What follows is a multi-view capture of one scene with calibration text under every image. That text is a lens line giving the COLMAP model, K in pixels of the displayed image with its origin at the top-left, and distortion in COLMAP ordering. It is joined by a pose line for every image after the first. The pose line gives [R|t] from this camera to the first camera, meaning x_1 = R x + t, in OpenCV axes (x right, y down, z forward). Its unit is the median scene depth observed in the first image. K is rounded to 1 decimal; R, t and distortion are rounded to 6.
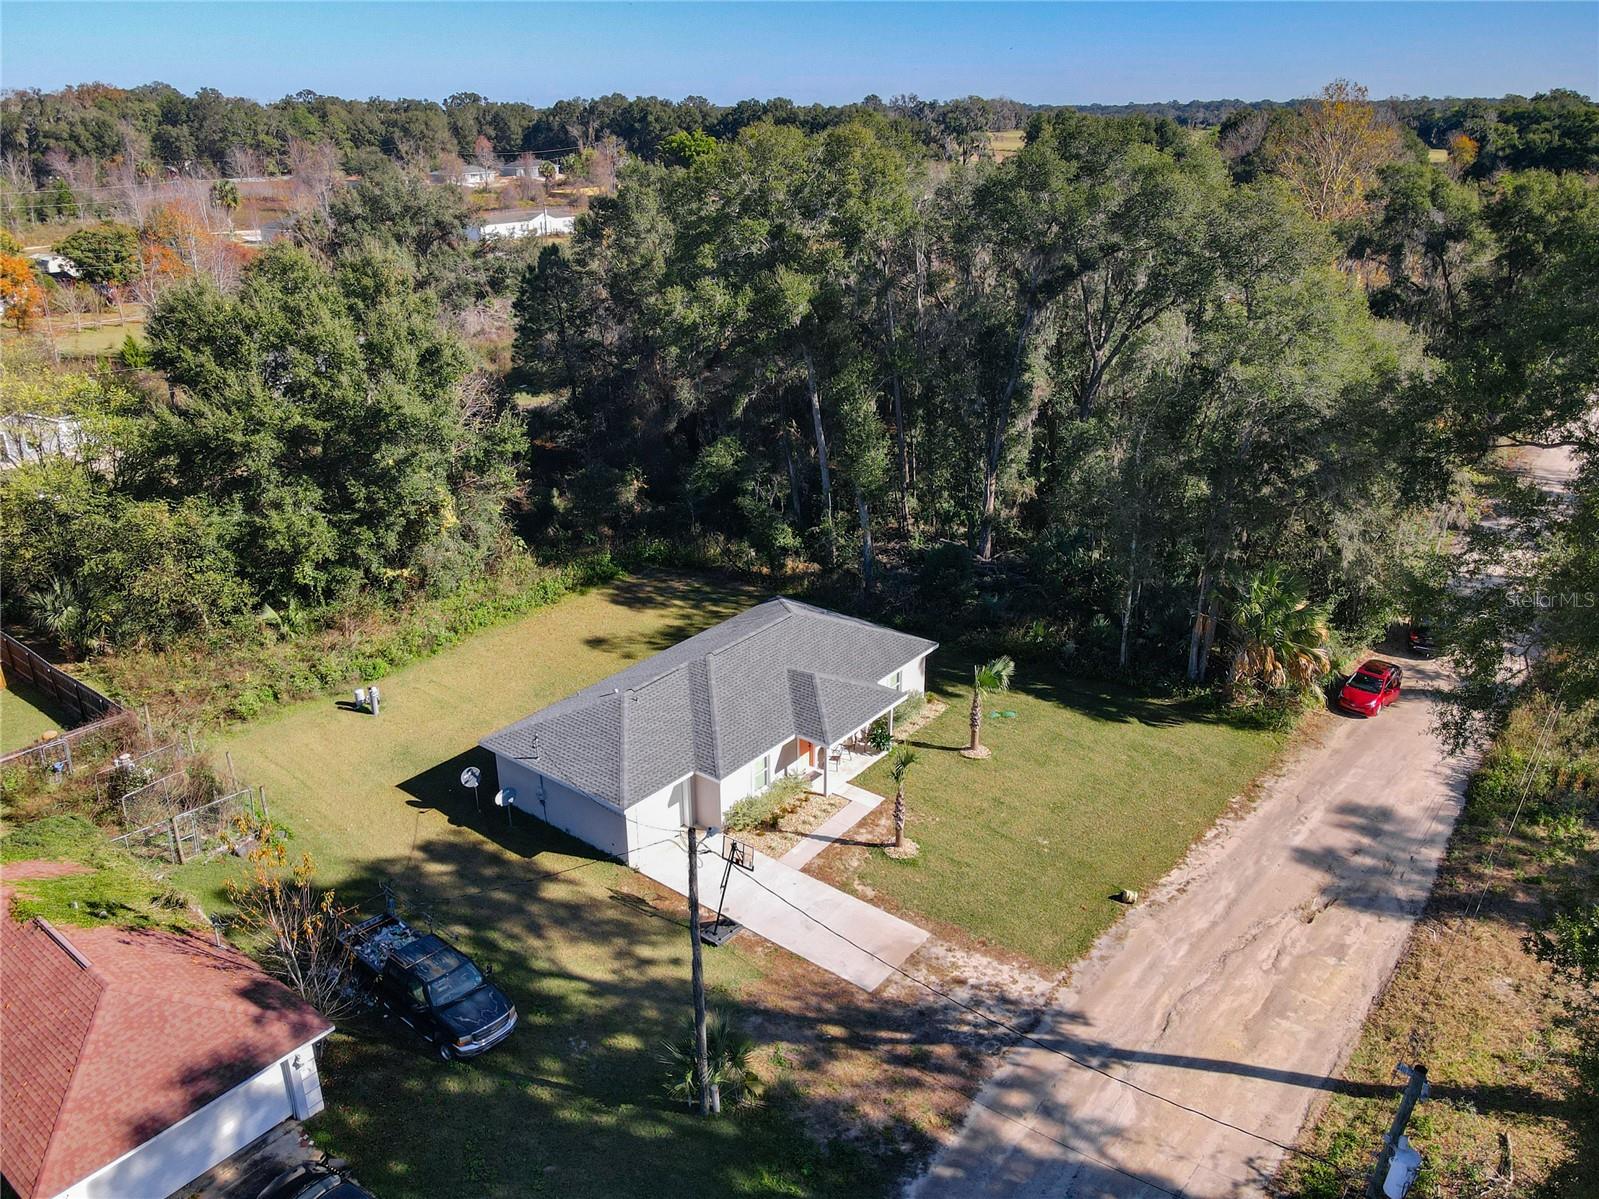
lens RADIAL K [[1192.9, 0, 792.9], [0, 1192.9, 599.4], [0, 0, 1]] dist [-0.013737, 0.006203]
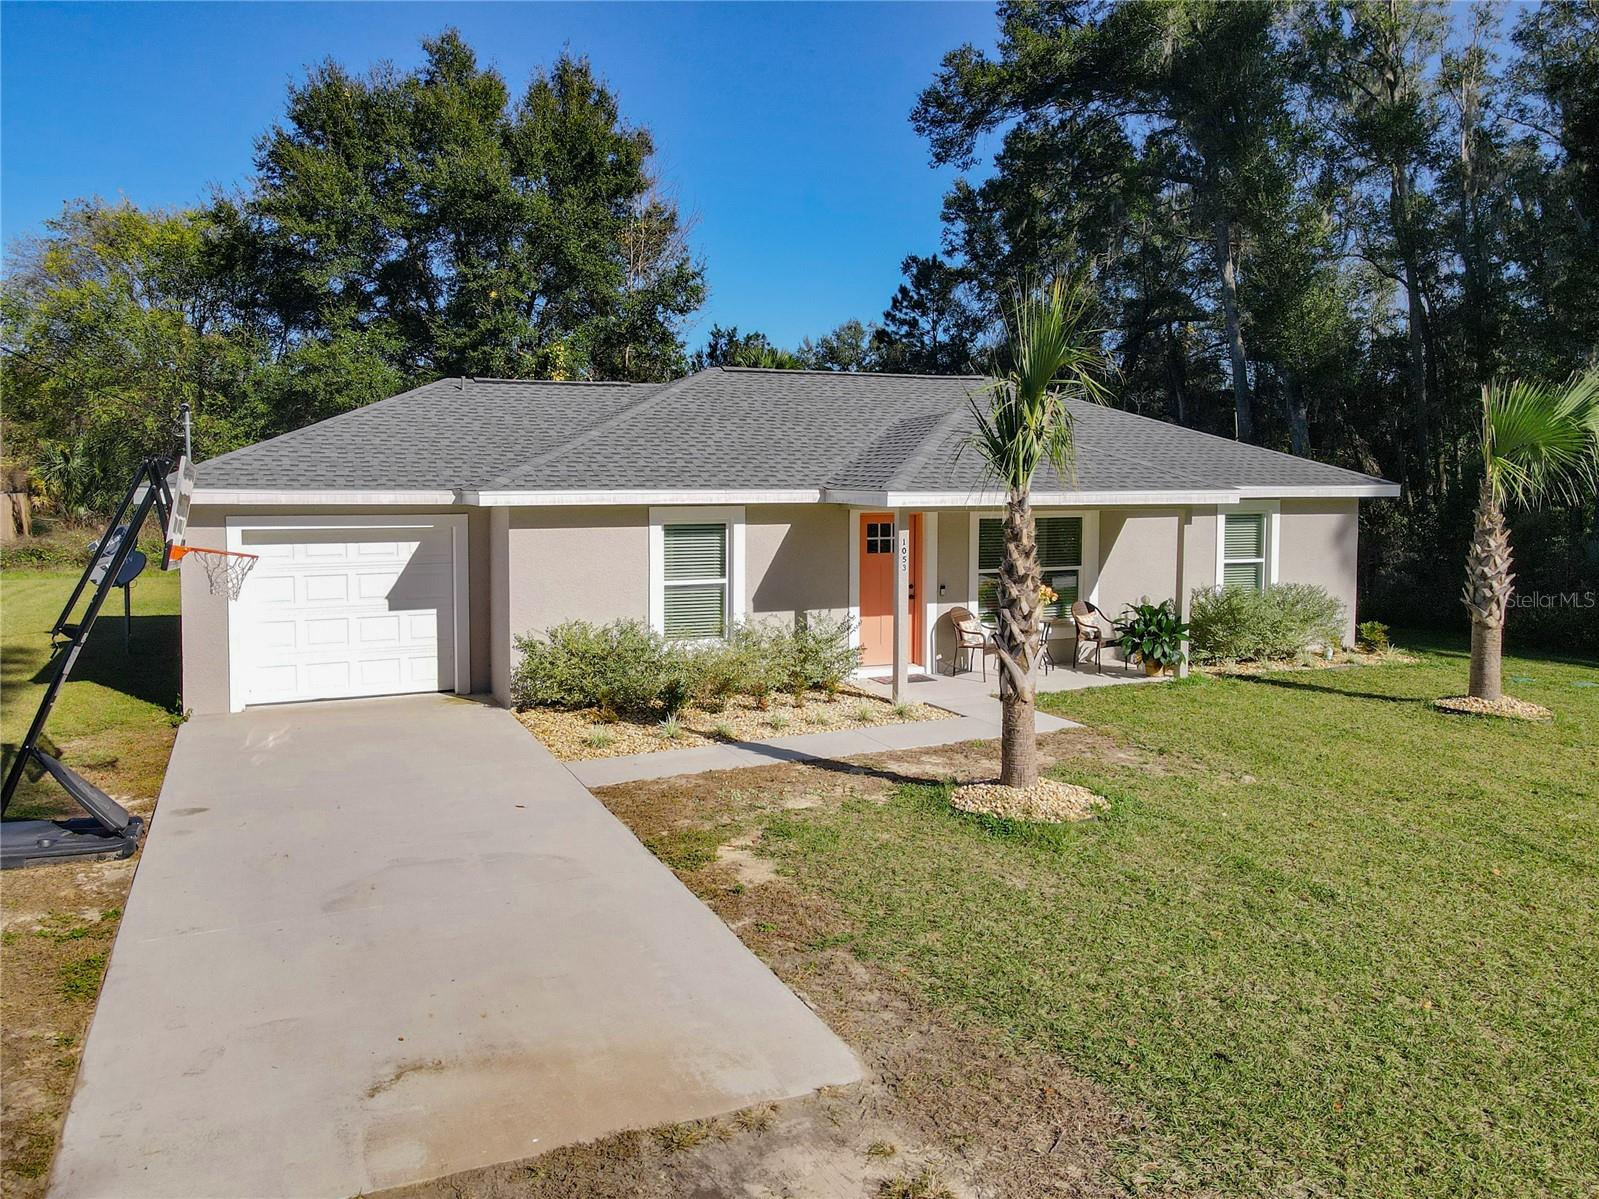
lens RADIAL K [[1193.9, 0, 767.4], [0, 1193.9, 535.9], [0, 0, 1]] dist [0.025661, 0.004305]
pose [[0.880890, 0.031254, -0.472287, 0.152088], [-0.186779, 0.939795, -0.286179, 0.231781], [0.434909, 0.340306, 0.833694, 0.747250]]
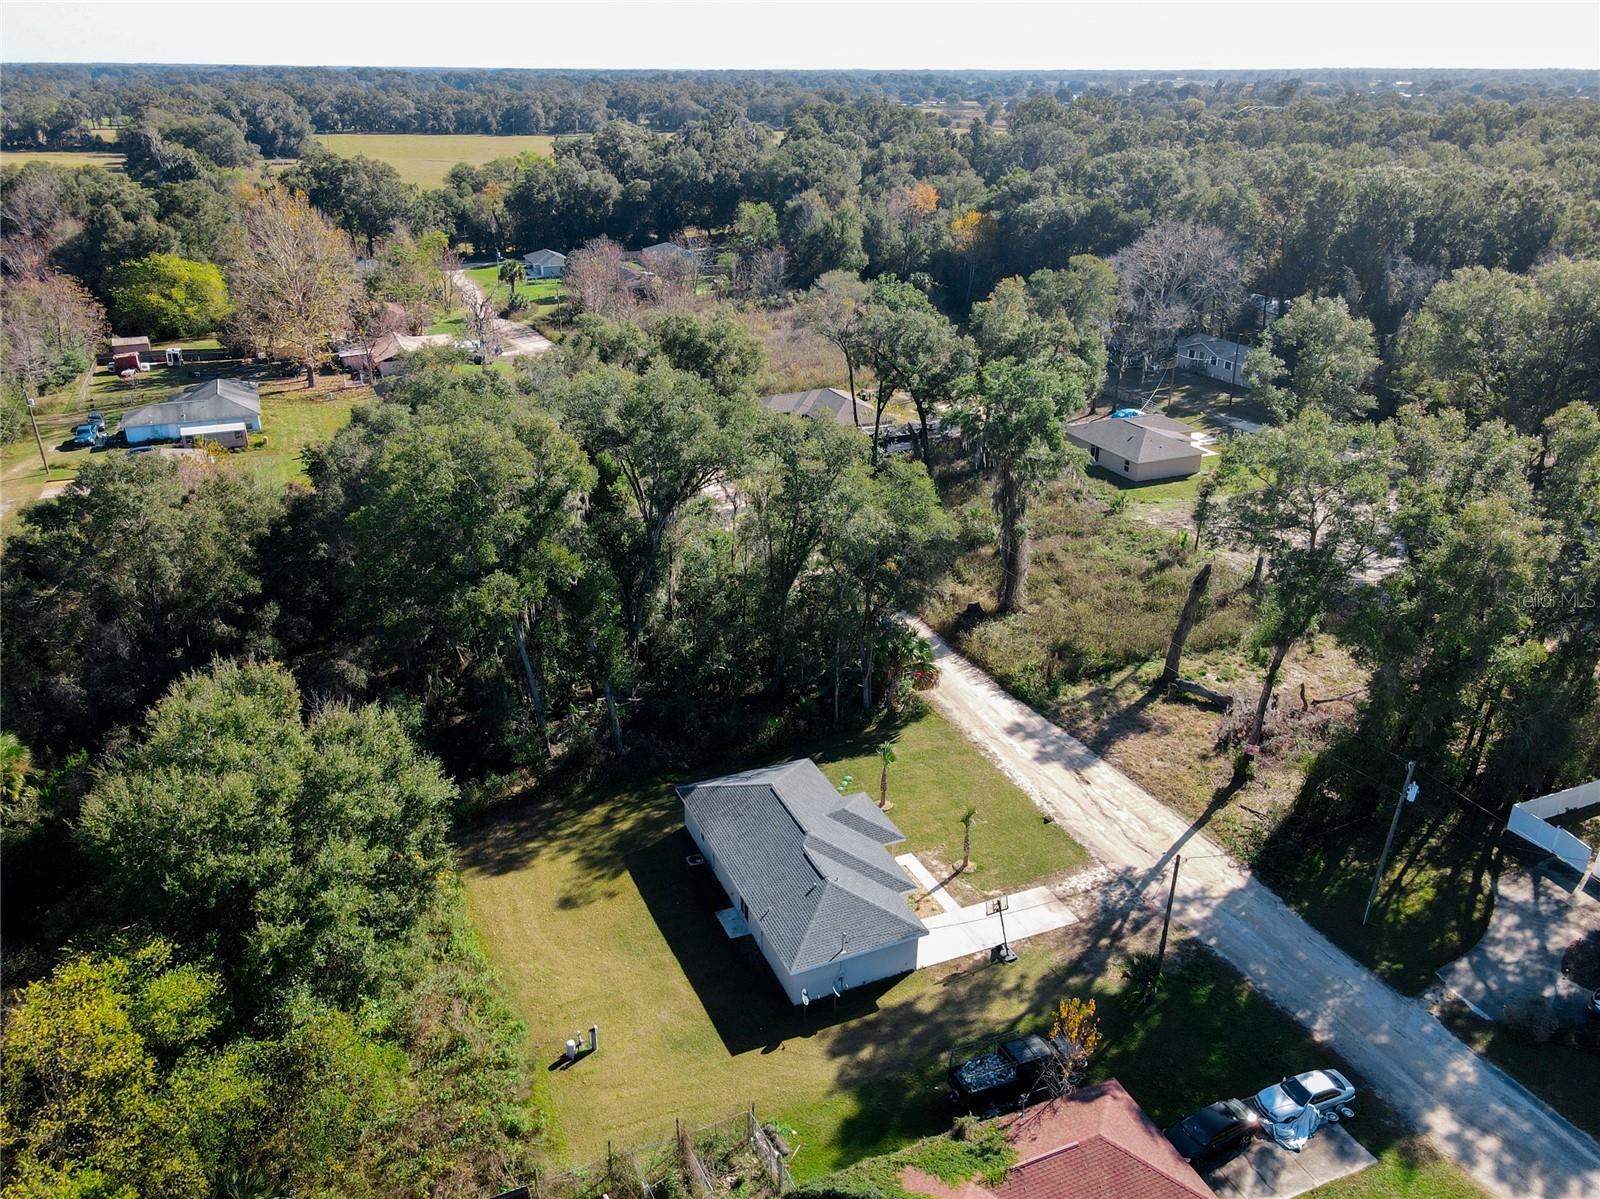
lens RADIAL K [[1184.5, 0, 796.0], [0, 1184.5, 599.8], [0, 0, 1]] dist [0.019730, 0.000495]
pose [[0.475892, -0.348459, 0.807529, -1.212439], [0.325536, 0.922743, 0.206330, -0.545914], [-0.817039, 0.164689, 0.552562, 0.207754]]
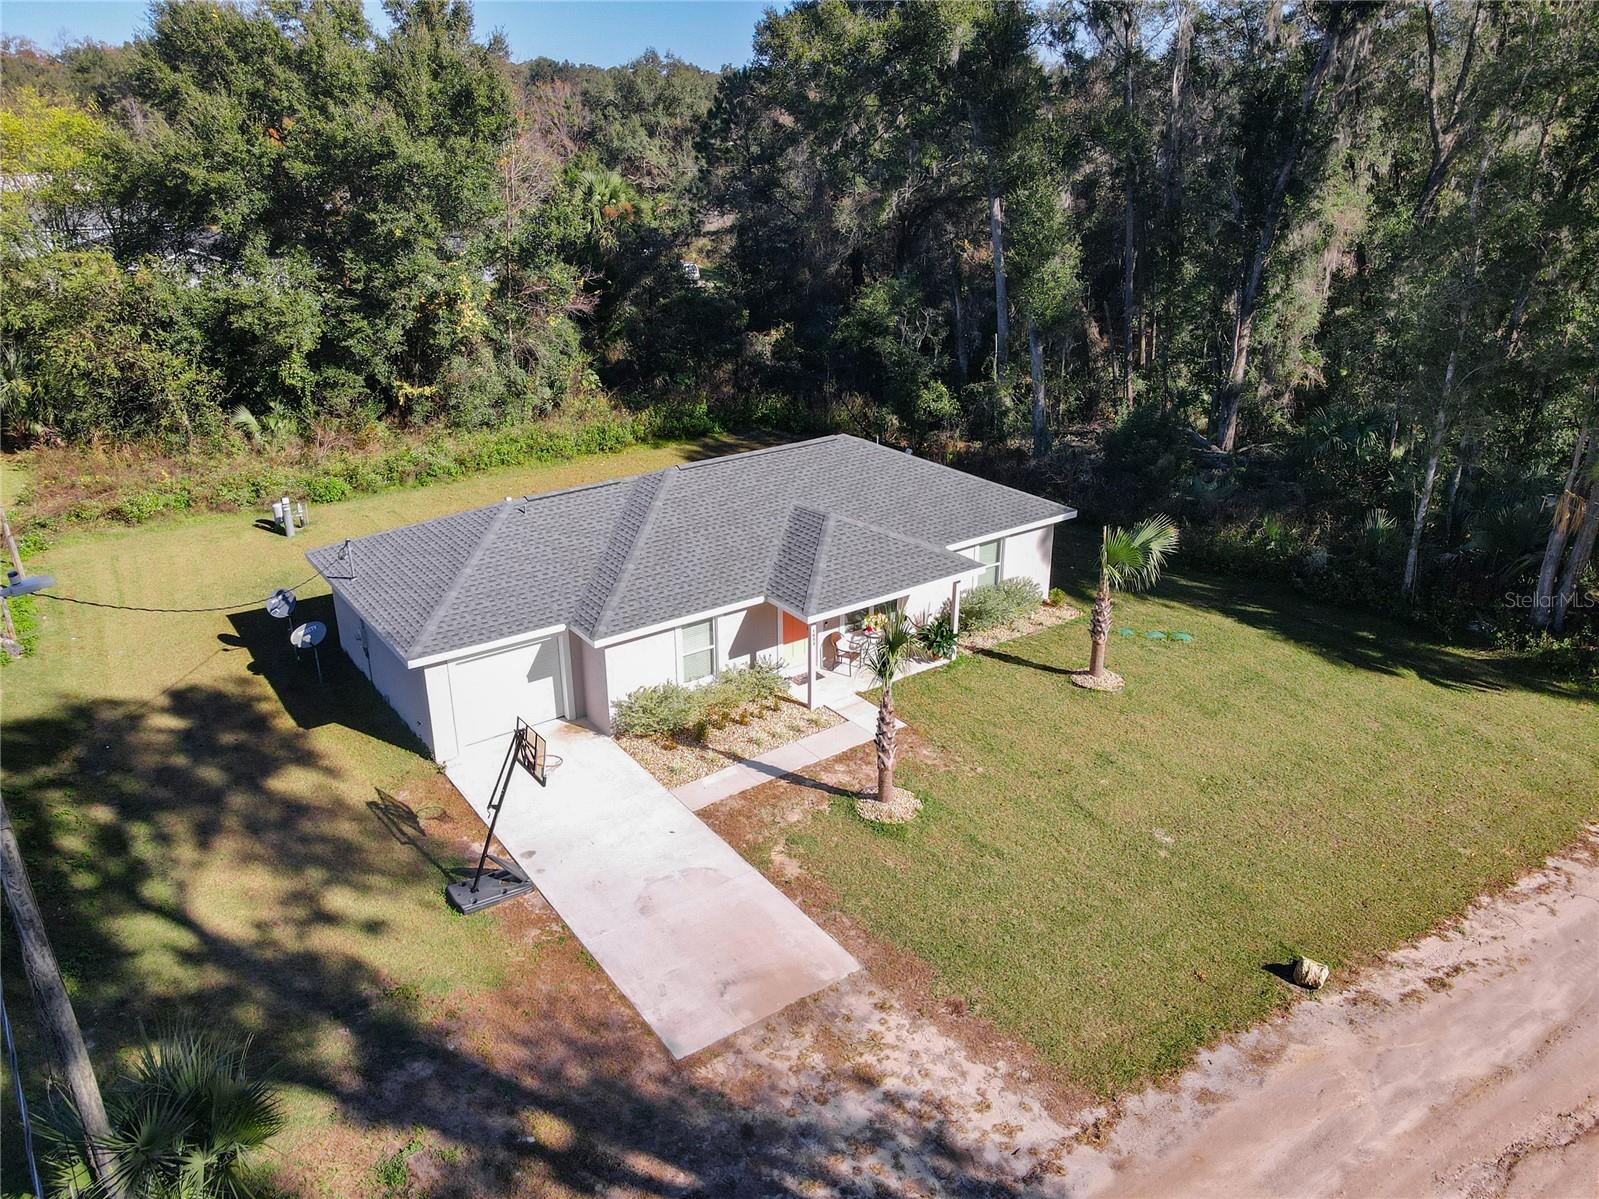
lens RADIAL K [[1175.1, 0, 795.7], [0, 1175.1, 594.1], [0, 0, 1]] dist [0.020404, -0.000176]
pose [[0.958917, 0.109145, -0.261851, 0.177590], [-0.110454, 0.993833, 0.009762, 0.108643], [0.261301, 0.019562, 0.965059, 0.451392]]
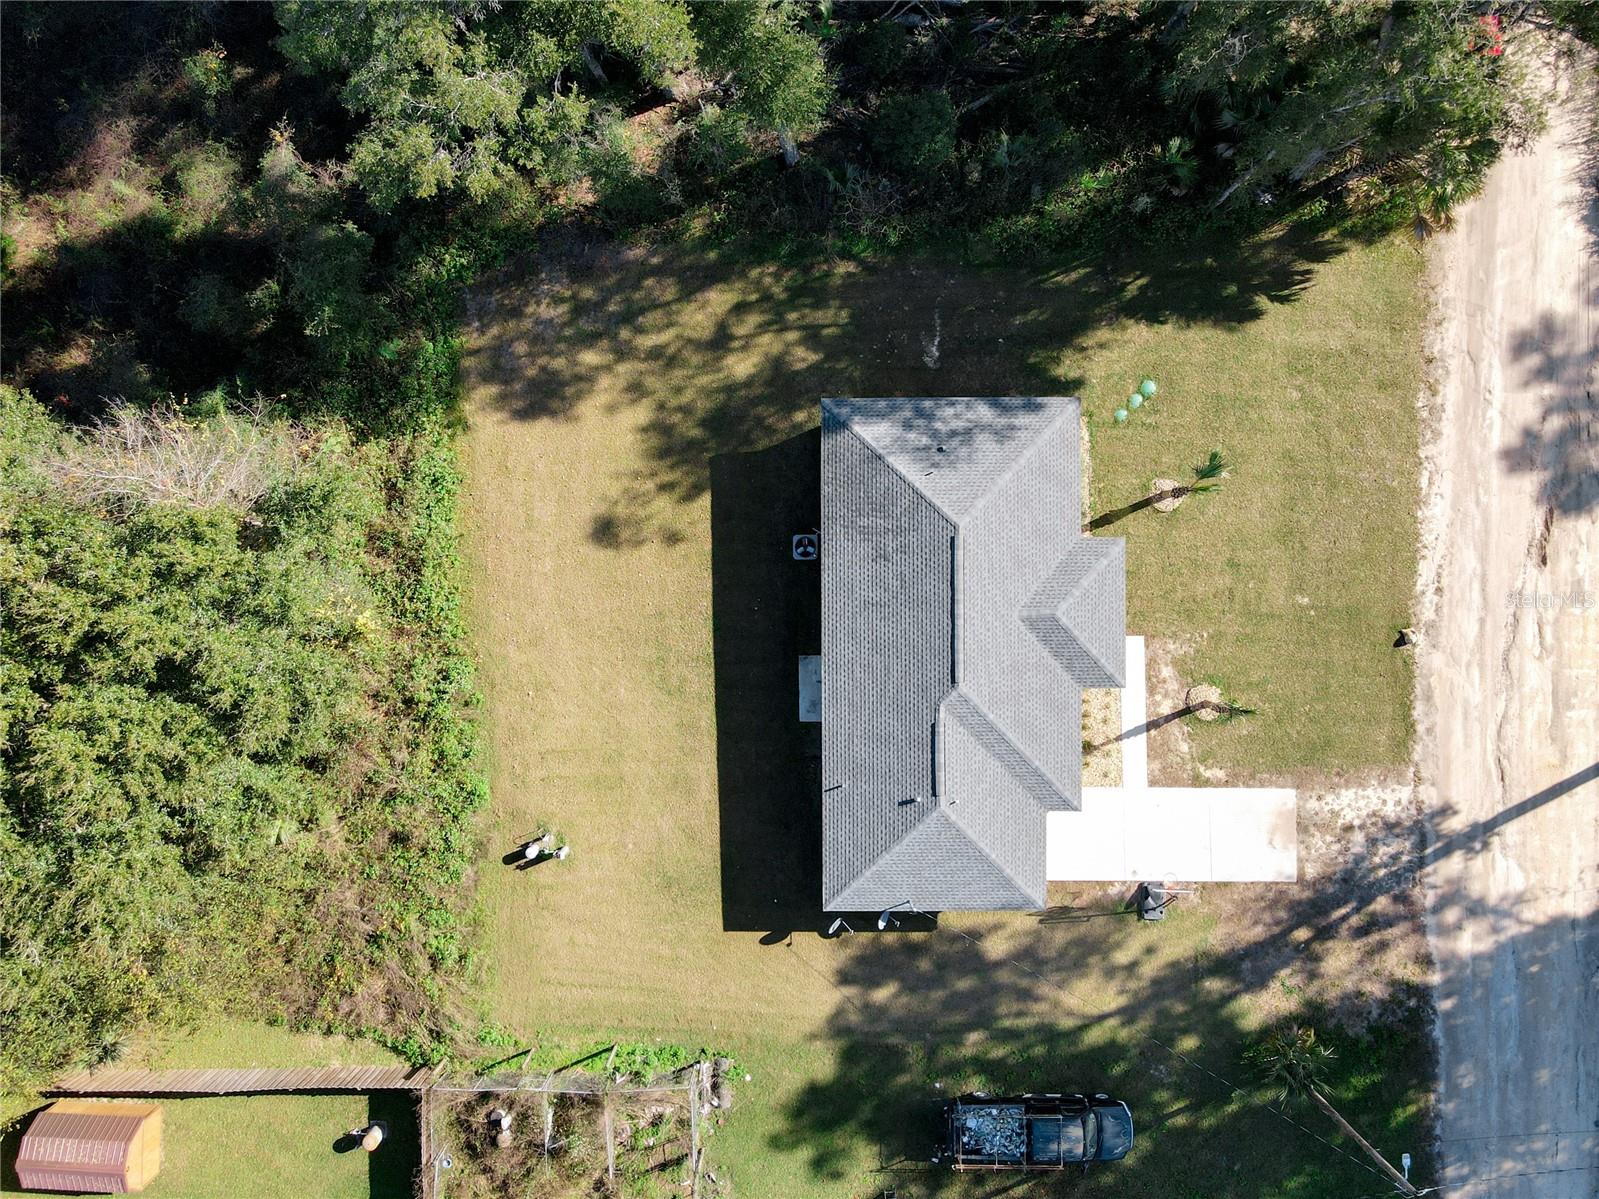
lens RADIAL K [[1175.1, 0, 795.7], [0, 1175.1, 594.1], [0, 0, 1]] dist [0.020404, -0.000176]
pose [[0.784922, -0.619589, -0.002599, -0.129575], [0.236300, 0.295472, 0.925667, -0.846217], [-0.572765, -0.727190, 0.378331, 0.864395]]
